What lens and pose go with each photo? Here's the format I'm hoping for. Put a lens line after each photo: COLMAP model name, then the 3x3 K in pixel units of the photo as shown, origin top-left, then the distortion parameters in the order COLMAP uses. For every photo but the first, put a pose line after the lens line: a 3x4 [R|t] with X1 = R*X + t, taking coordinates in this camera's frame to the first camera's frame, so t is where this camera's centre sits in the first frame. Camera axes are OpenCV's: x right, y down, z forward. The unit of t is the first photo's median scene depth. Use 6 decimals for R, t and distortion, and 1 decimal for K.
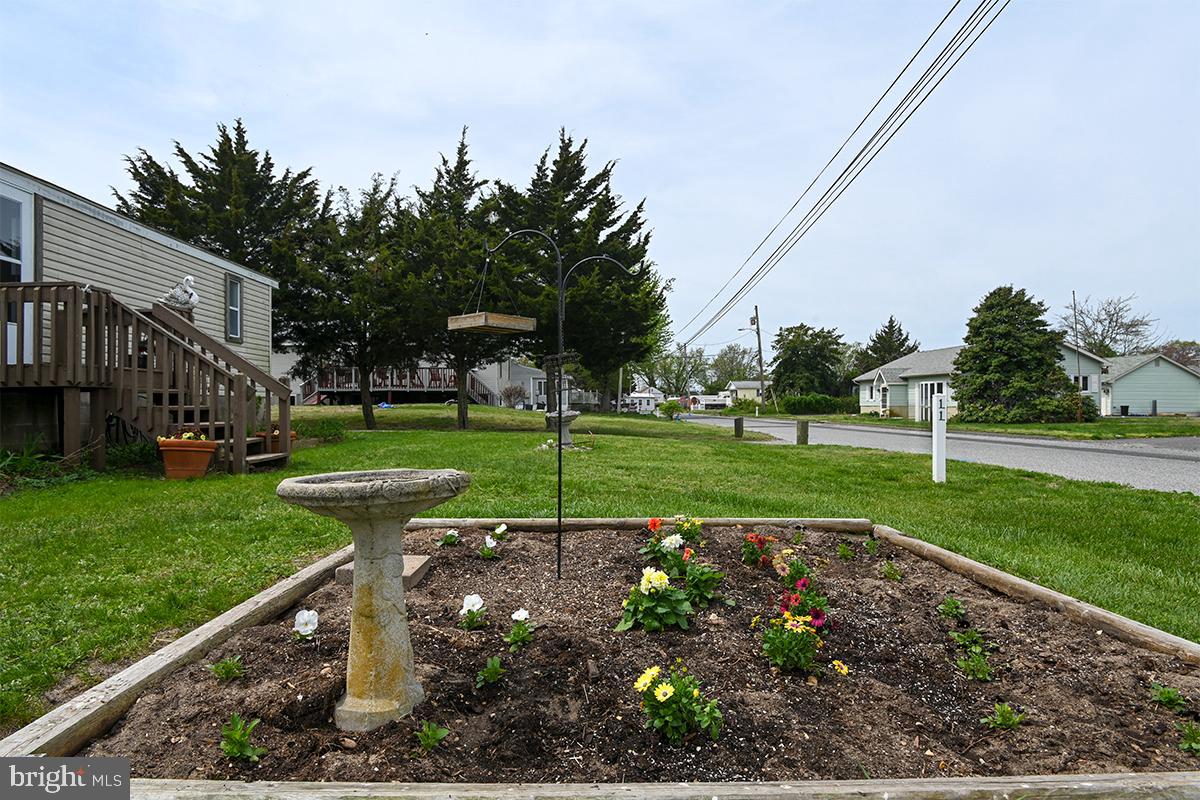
lens RADIAL K [[675.7, 0, 617.6], [0, 675.7, 404.2], [0, 0, 1]] dist [-0.012191, -0.001765]
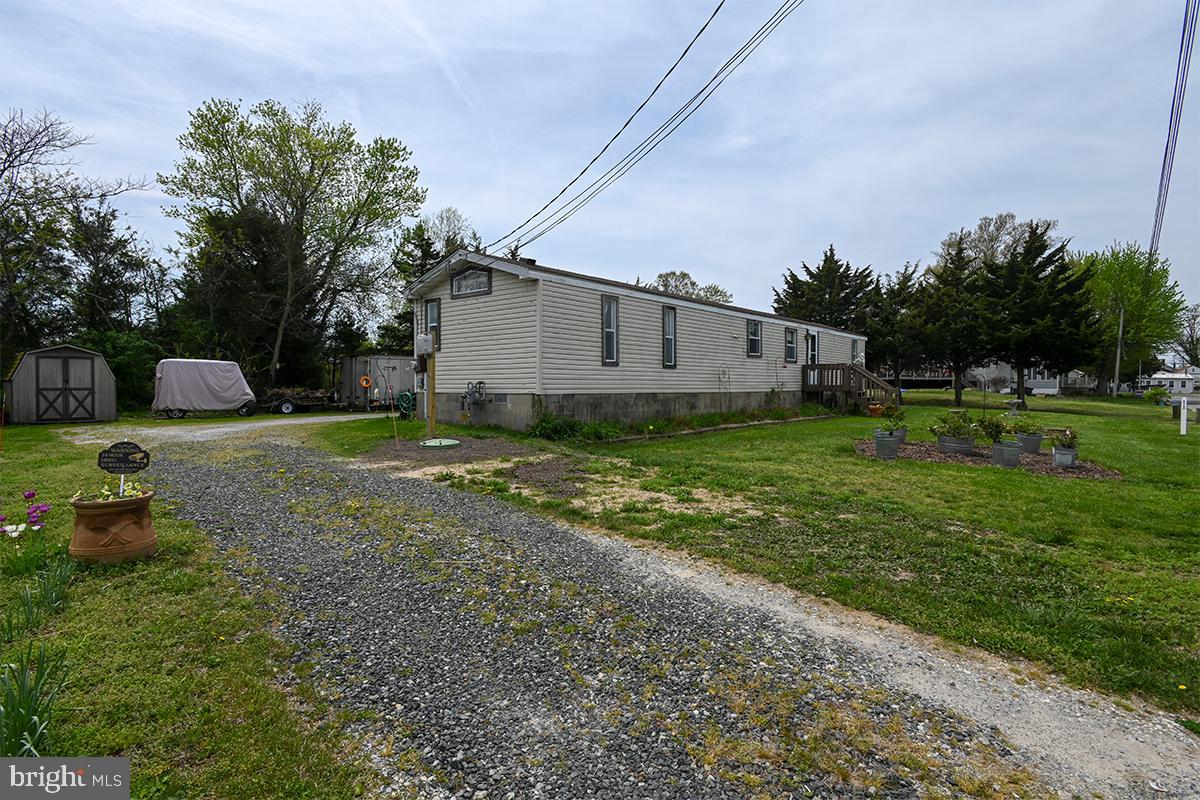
lens RADIAL K [[590.3, 0, 629.2], [0, 590.3, 394.5], [0, 0, 1]] dist [0.004408, -0.000567]
pose [[0.747820, 0.013364, -0.663767, 0.143029], [-0.001414, 0.999827, 0.018537, -0.021213], [0.663900, -0.012923, 0.747710, -0.691867]]
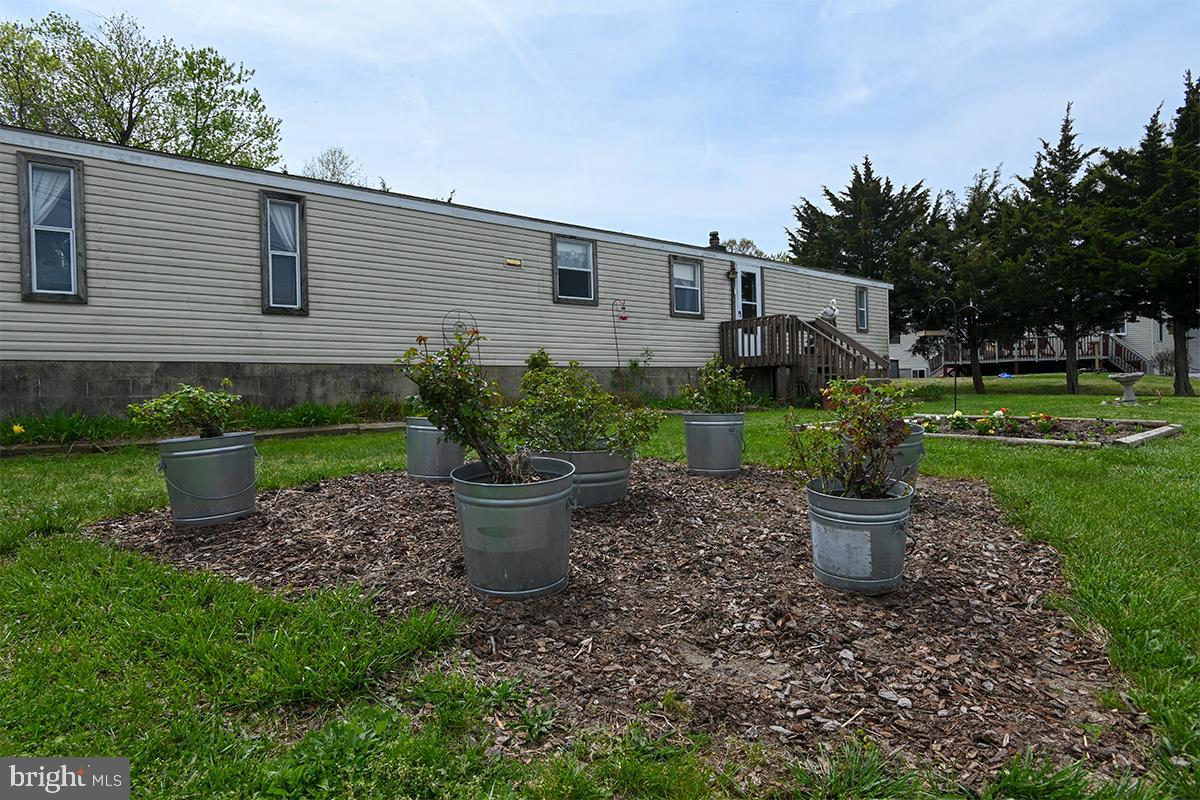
lens RADIAL K [[675.7, 0, 601.1], [0, 675.7, 389.1], [0, 0, 1]] dist [-0.012191, -0.001765]
pose [[0.616623, -0.008708, -0.787210, 0.141304], [0.020122, 0.999786, 0.004702, 0.007617], [0.787001, -0.018740, 0.616667, -0.215251]]
